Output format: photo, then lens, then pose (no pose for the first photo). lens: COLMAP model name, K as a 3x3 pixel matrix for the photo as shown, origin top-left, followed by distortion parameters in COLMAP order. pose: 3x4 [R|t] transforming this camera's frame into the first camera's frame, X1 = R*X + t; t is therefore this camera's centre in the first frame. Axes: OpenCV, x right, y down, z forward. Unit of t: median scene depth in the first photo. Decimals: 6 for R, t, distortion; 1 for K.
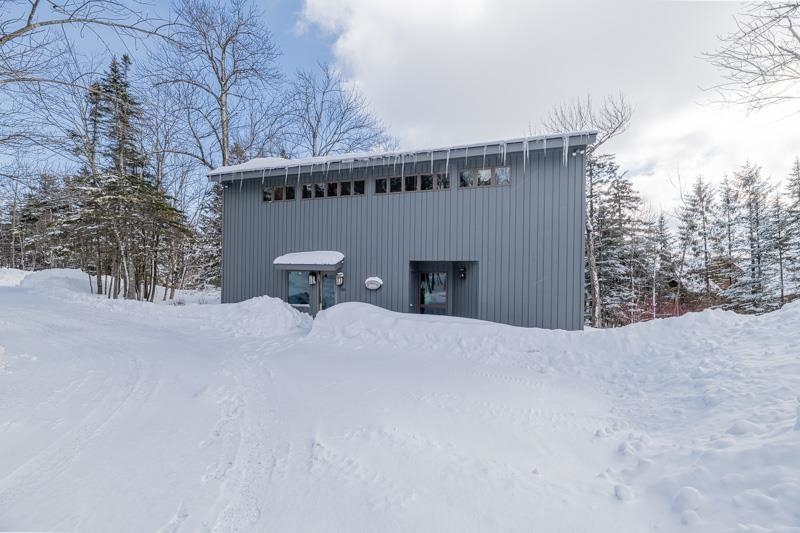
lens RADIAL K [[329.2, 0, 408.3], [0, 329.2, 277.7], [0, 0, 1]] dist [-0.000323, 0.000220]
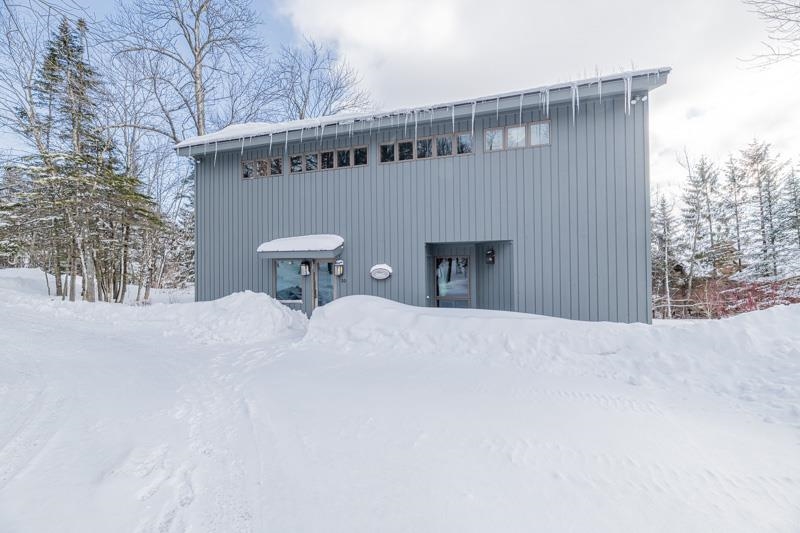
lens RADIAL K [[323.3, 0, 406.1], [0, 323.3, 267.1], [0, 0, 1]] dist [0.001282, -0.000168]
pose [[0.999153, -0.025943, 0.031934, -0.063136], [0.026362, 0.999571, -0.012781, 0.015649], [-0.031589, 0.013612, 0.999408, 0.176299]]
